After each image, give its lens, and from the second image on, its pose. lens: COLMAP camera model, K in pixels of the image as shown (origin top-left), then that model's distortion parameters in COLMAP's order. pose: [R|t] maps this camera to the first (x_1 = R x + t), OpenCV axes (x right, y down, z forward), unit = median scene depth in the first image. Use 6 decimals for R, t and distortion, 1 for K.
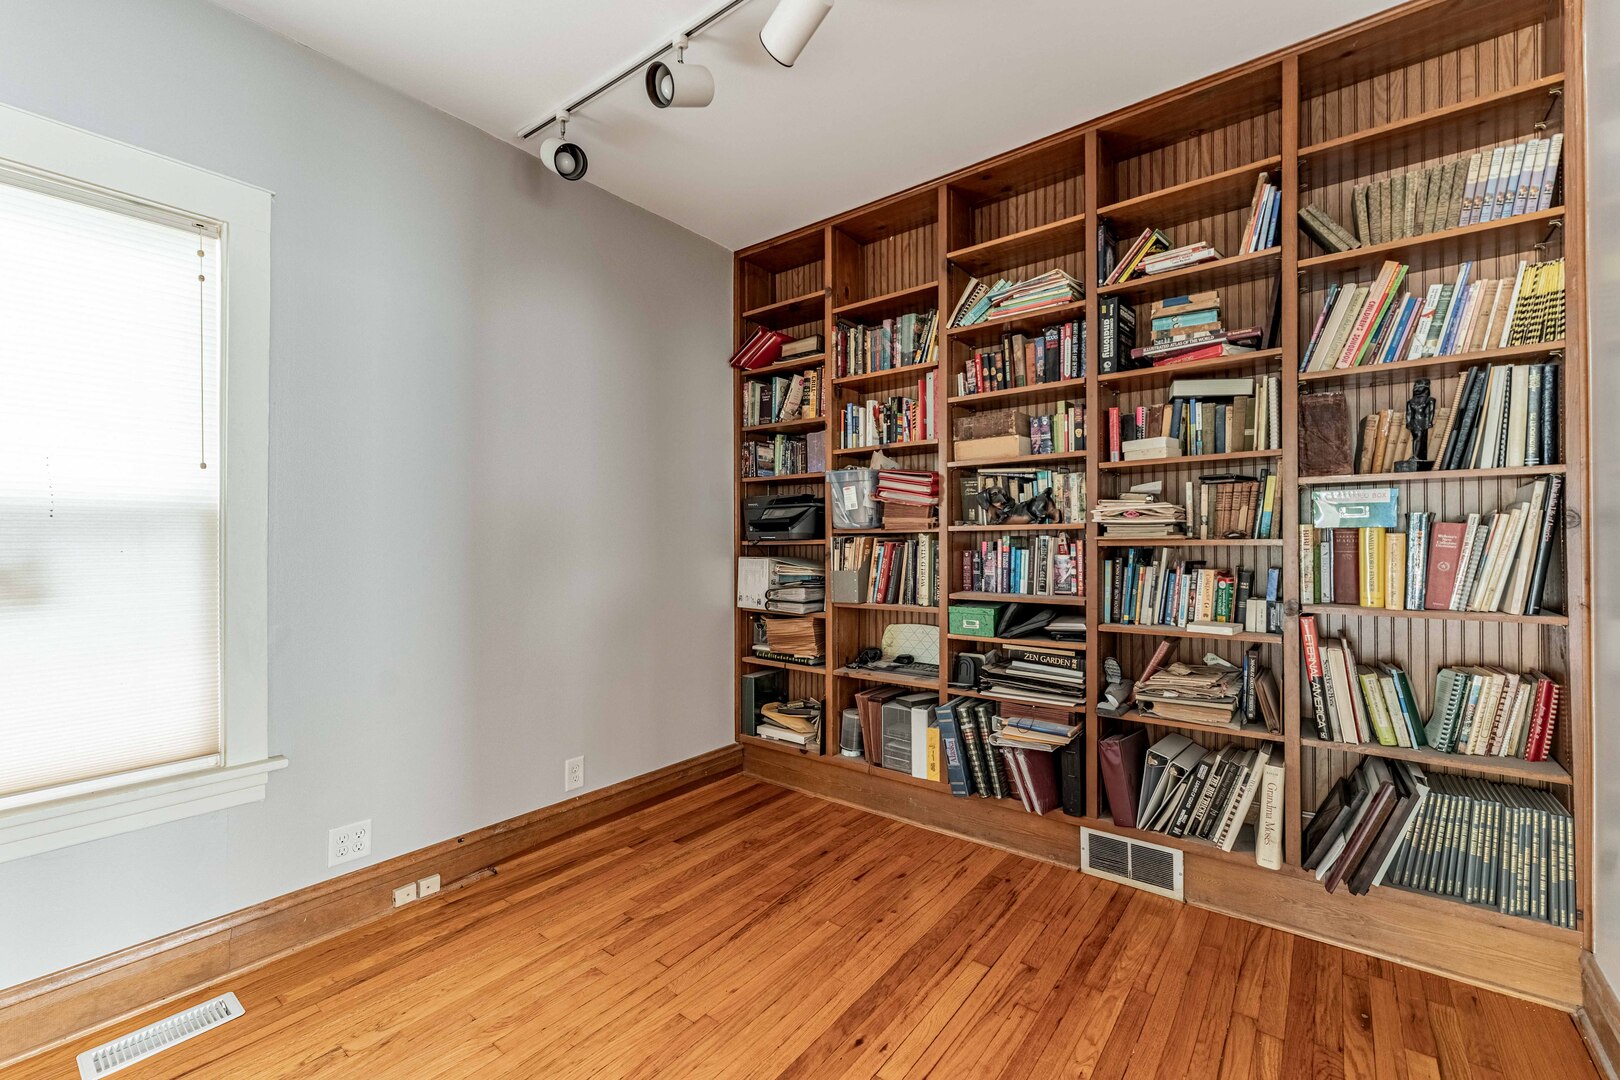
lens RADIAL K [[667.6, 0, 814.7], [0, 667.6, 537.2], [0, 0, 1]] dist [0.000540, -0.001931]
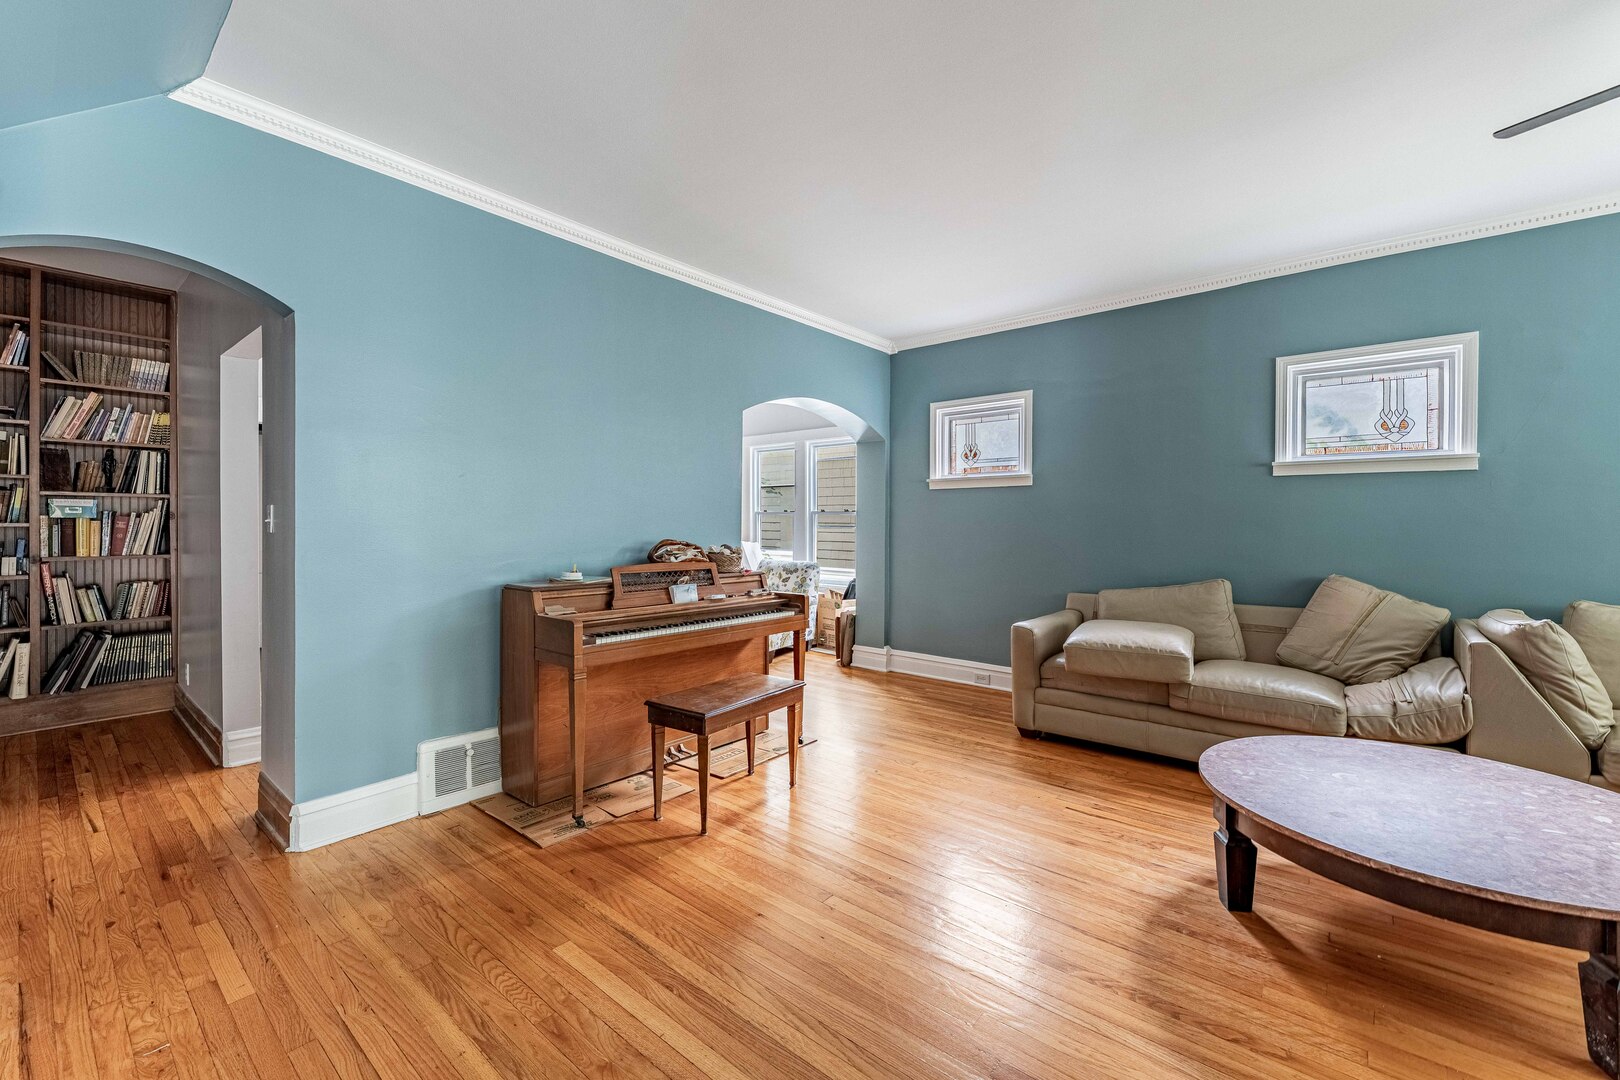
lens RADIAL K [[667.6, 0, 815.6], [0, 667.6, 529.6], [0, 0, 1]] dist [0.000540, -0.001931]
pose [[0.039682, -0.004500, 0.999202, -1.089874], [-0.010176, 0.999936, 0.004908, -0.010823], [-0.999161, -0.010362, 0.039634, -1.293866]]
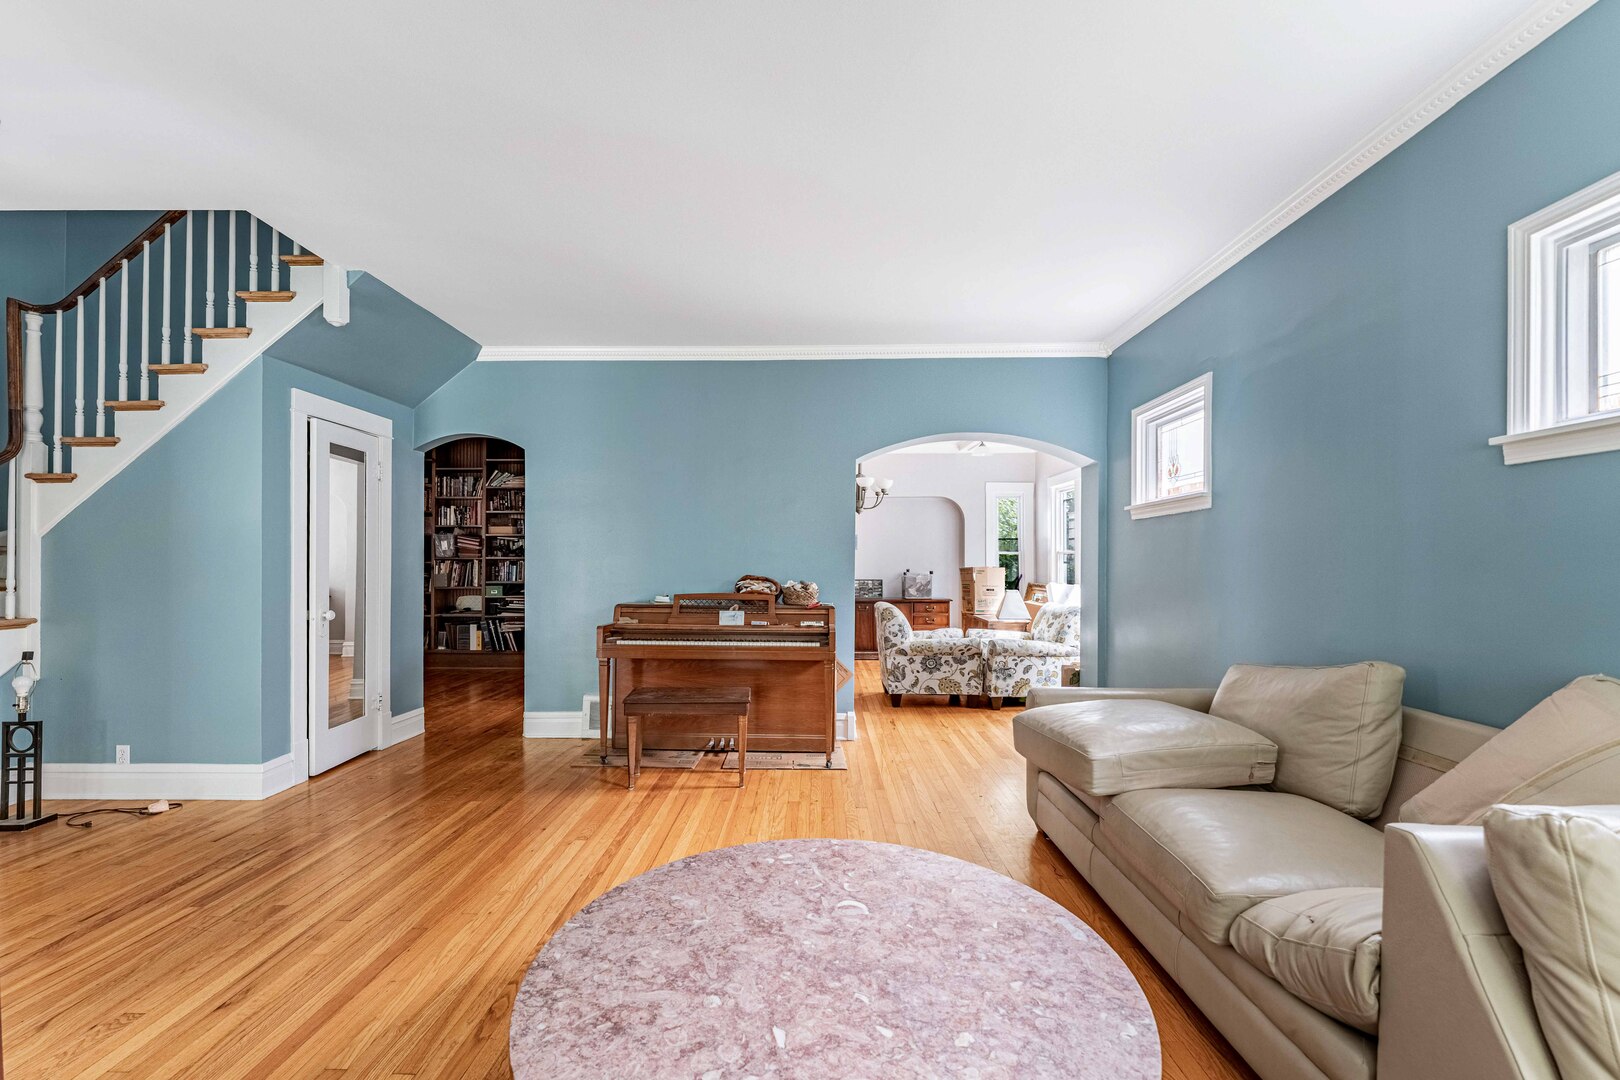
lens RADIAL K [[667.6, 0, 801.0], [0, 667.6, 561.2], [0, 0, 1]] dist [0.000540, -0.001931]
pose [[0.810742, 0.007245, 0.585359, -0.487351], [-0.010041, 0.999948, 0.001531, -0.023076], [-0.585318, -0.007119, 0.810773, -2.721280]]
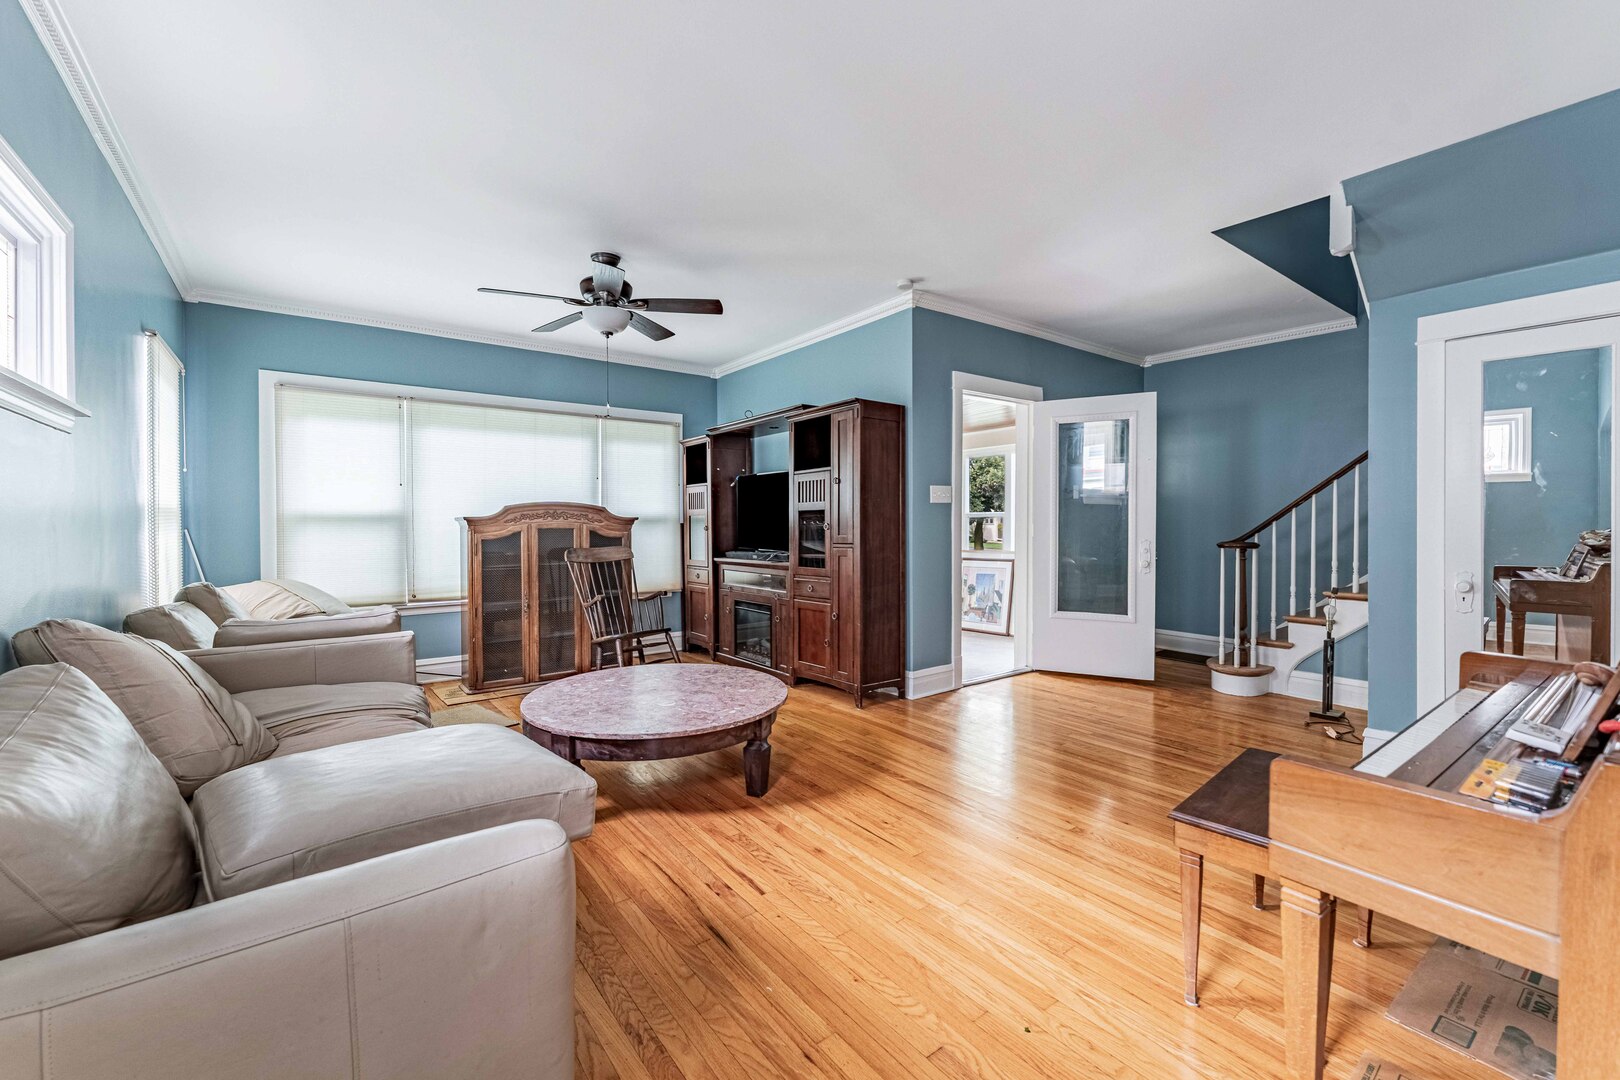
lens RADIAL K [[667.6, 0, 802.2], [0, 667.6, 533.9], [0, 0, 1]] dist [0.000540, -0.001931]
pose [[-0.285567, 0.025875, -0.958009, 1.341487], [0.010811, 0.999659, 0.023777, -0.017534], [0.958298, -0.003567, -0.285749, -1.411104]]
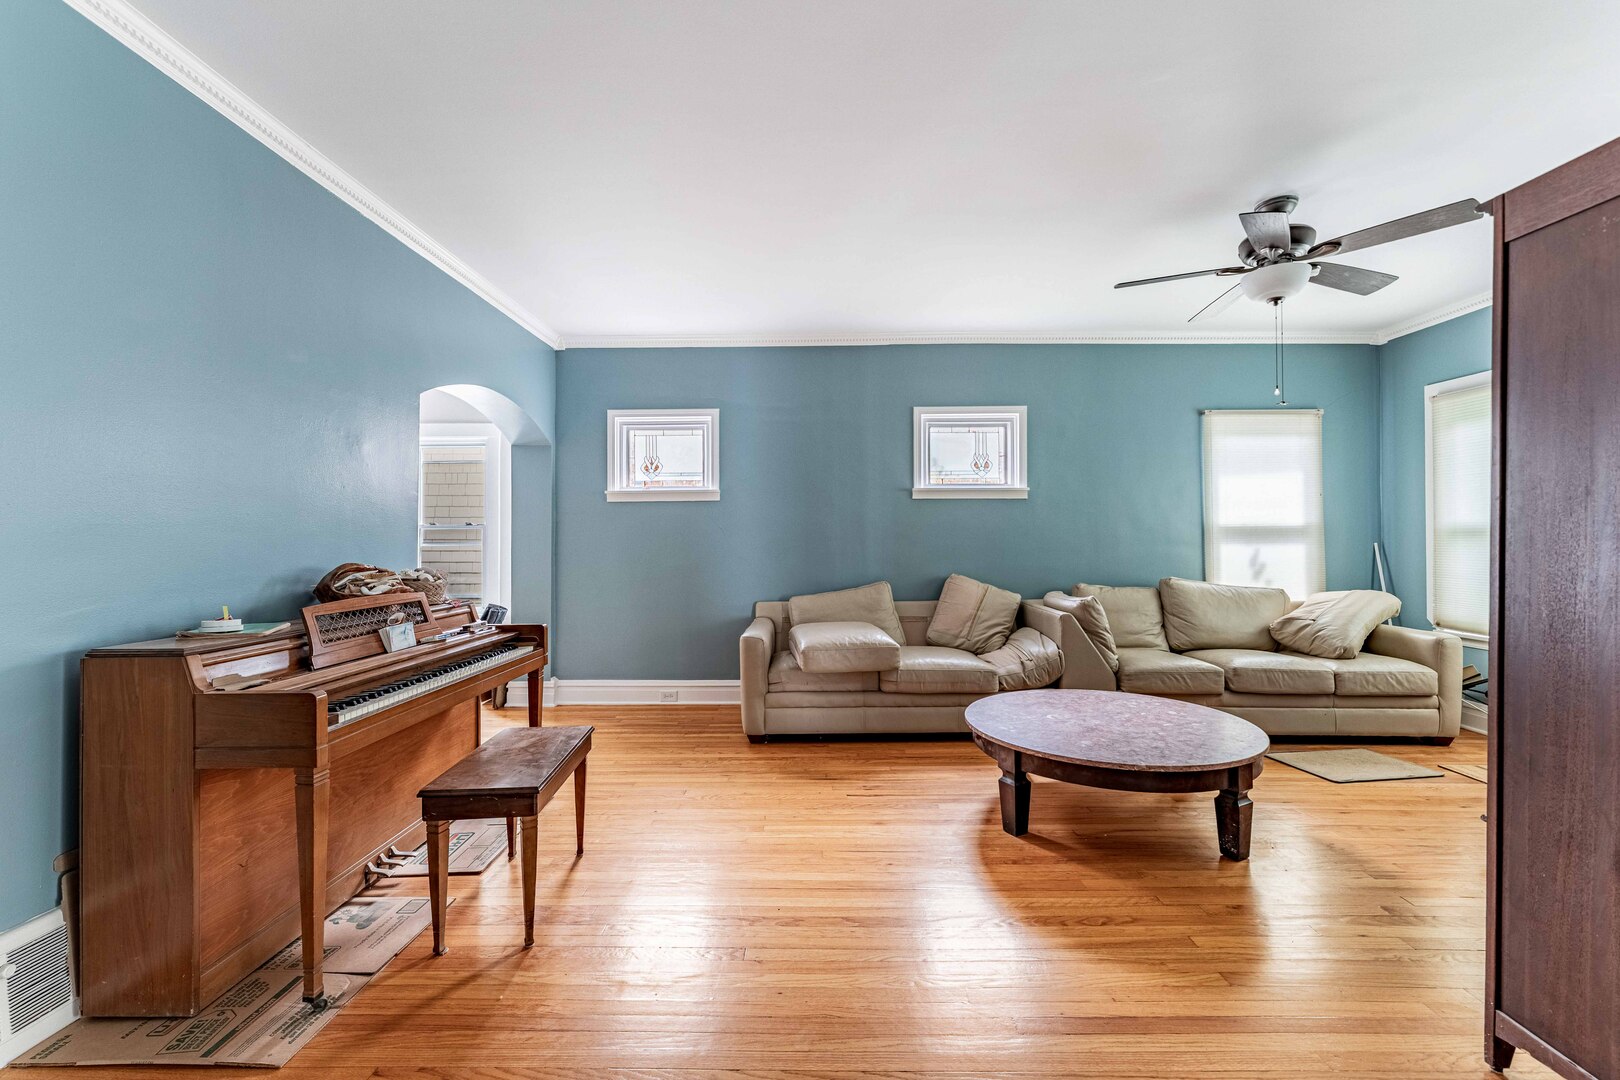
lens RADIAL K [[667.6, 0, 819.5], [0, 667.6, 532.9], [0, 0, 1]] dist [0.000540, -0.001931]
pose [[-0.601881, 0.014078, 0.798462, -0.866244], [0.002921, 0.999877, -0.015428, -0.006810], [-0.798581, -0.006953, -0.601847, -0.780082]]
